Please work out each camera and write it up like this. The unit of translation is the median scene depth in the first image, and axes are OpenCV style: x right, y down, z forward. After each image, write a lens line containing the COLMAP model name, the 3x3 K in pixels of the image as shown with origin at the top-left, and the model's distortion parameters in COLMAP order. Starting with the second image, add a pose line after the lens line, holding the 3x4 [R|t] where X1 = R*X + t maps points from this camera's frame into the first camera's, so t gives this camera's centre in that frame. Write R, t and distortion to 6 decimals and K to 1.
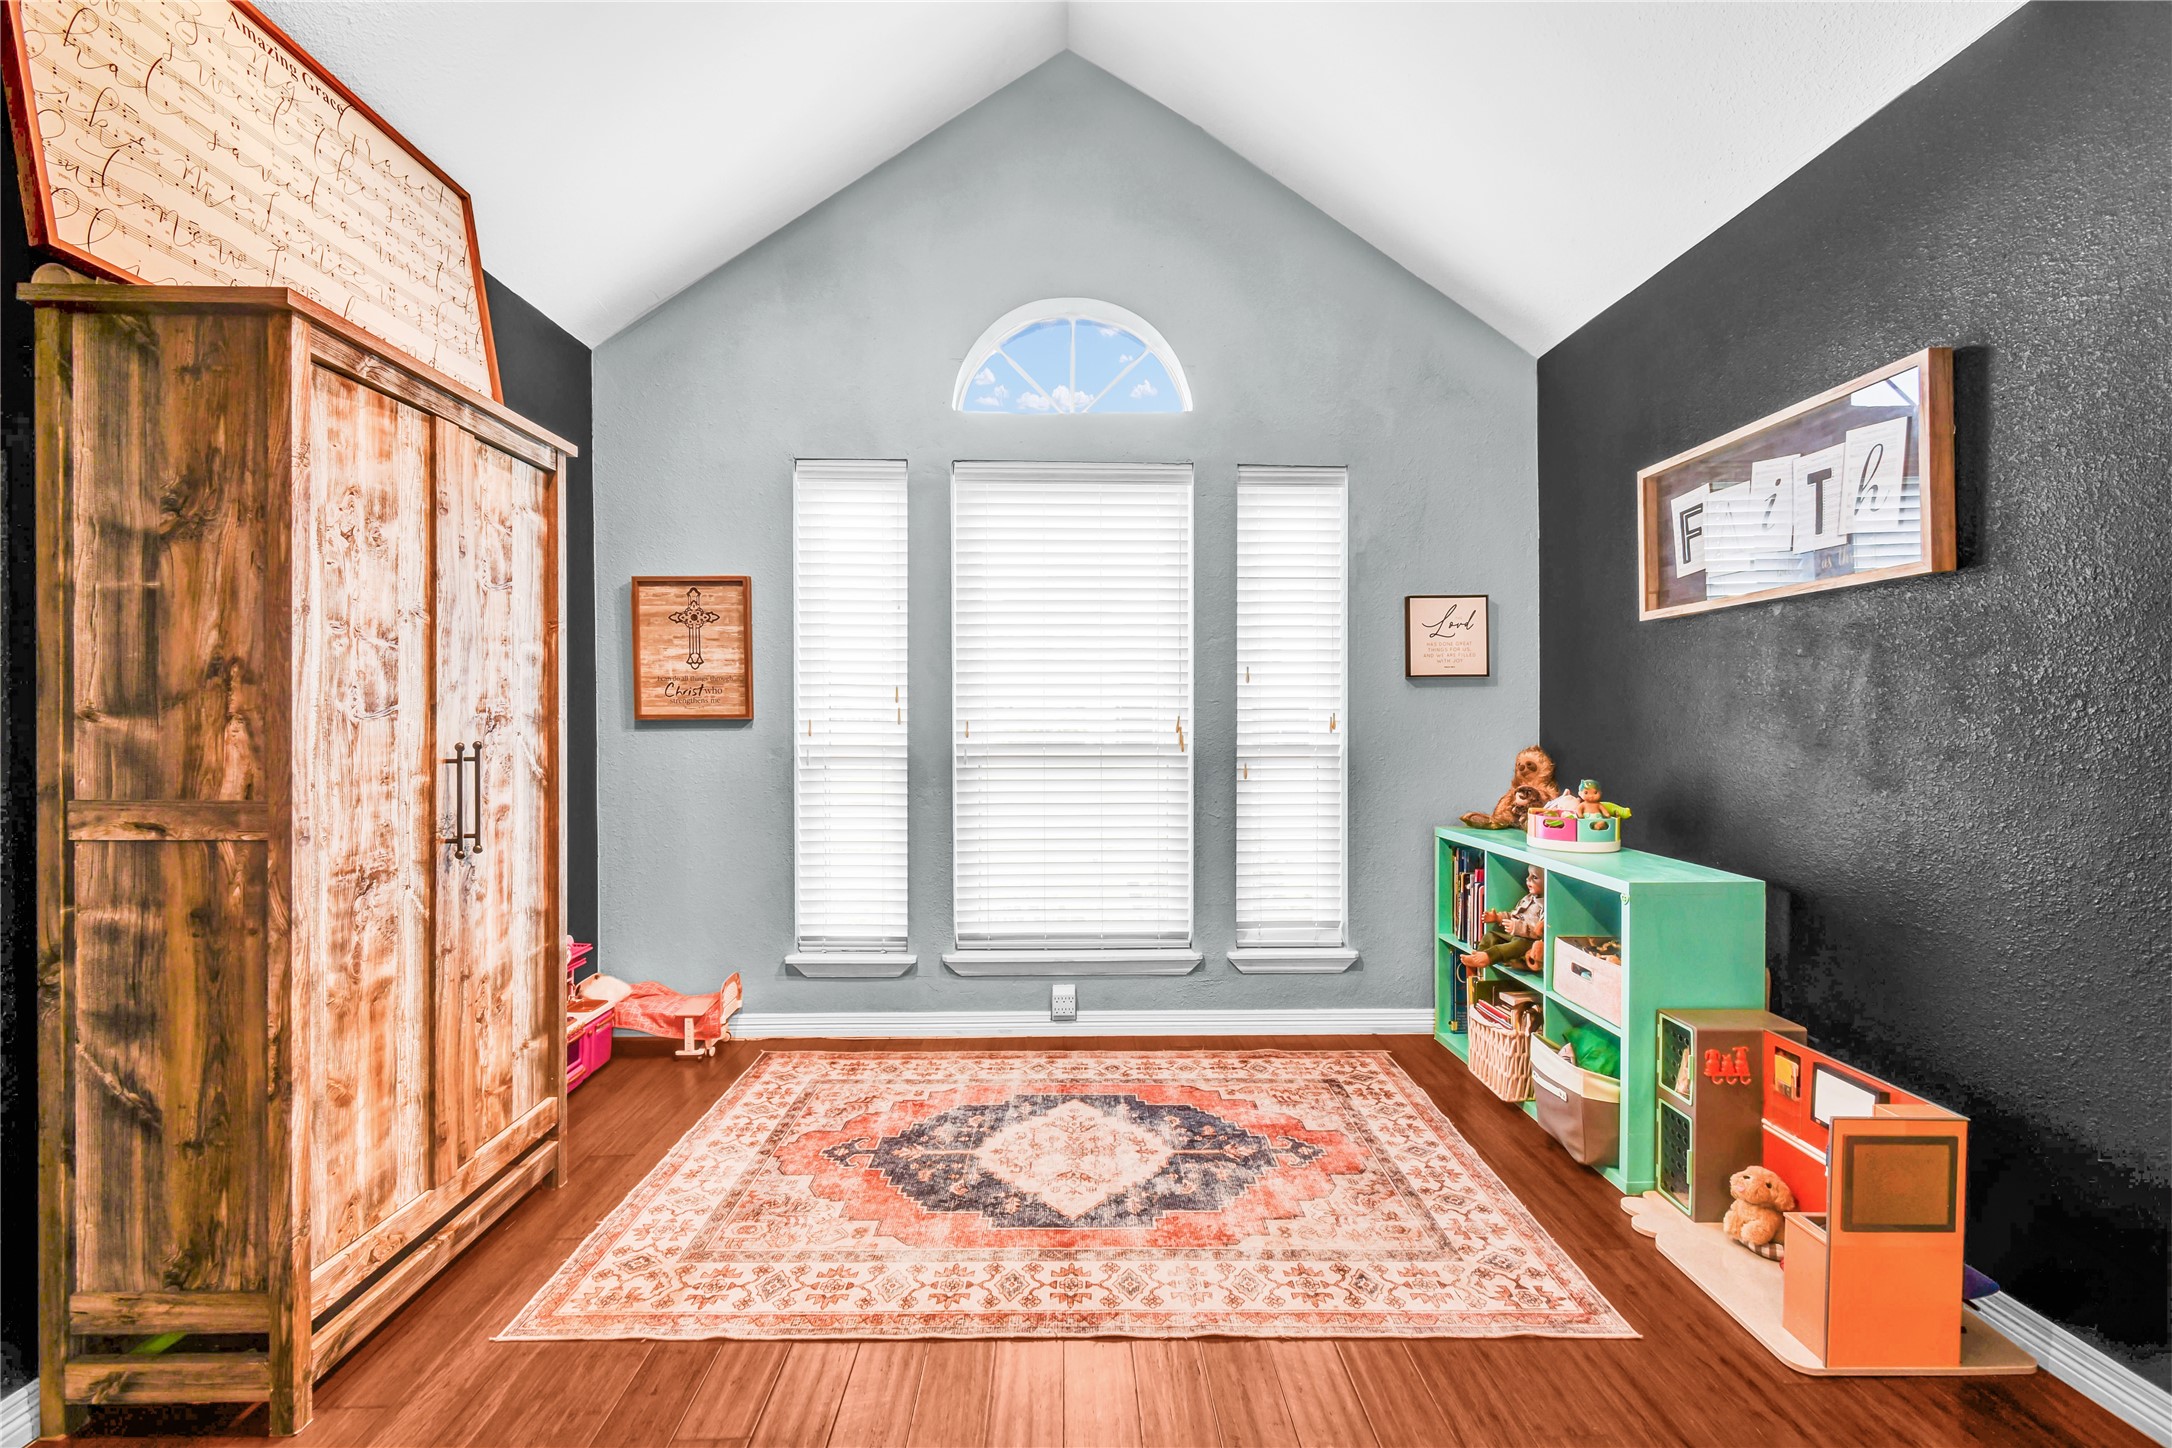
lens RADIAL K [[953.0, 0, 1092.9], [0, 953.0, 724.6], [0, 0, 1]] dist [-0.001115, 0.000360]
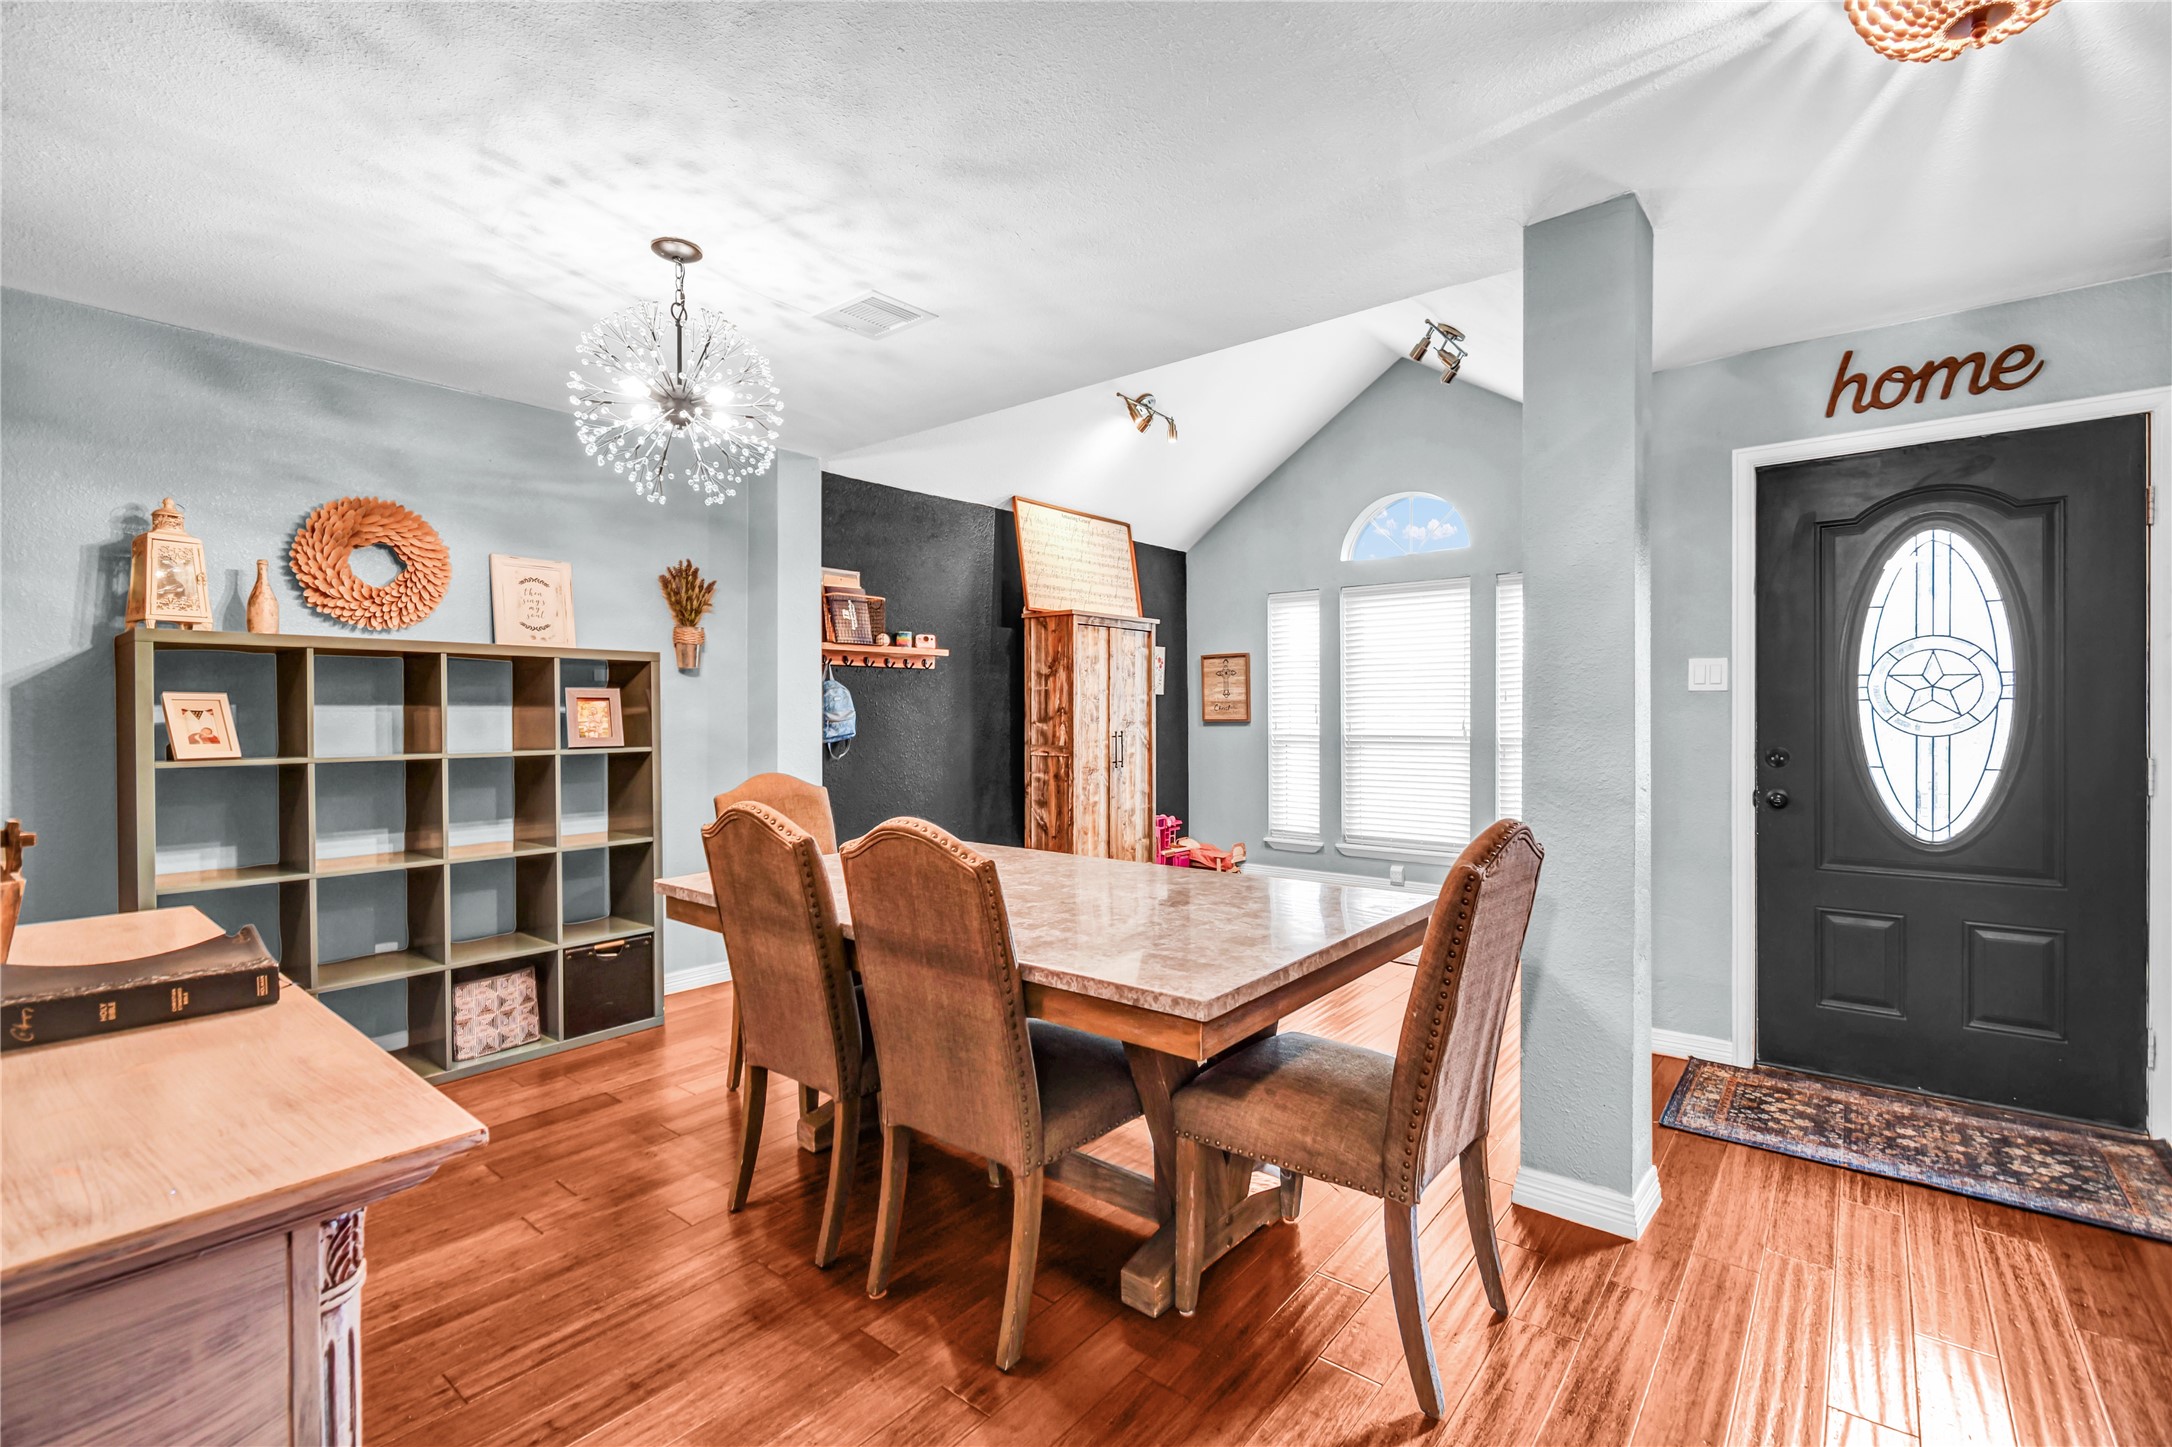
lens RADIAL K [[953.0, 0, 1082.7], [0, 953.0, 724.7], [0, 0, 1]] dist [-0.001115, 0.000360]
pose [[0.751751, 0.004193, -0.659434, 1.377739], [-0.000118, 0.999981, 0.006224, -0.021434], [0.659447, -0.004601, 0.751737, -1.491365]]
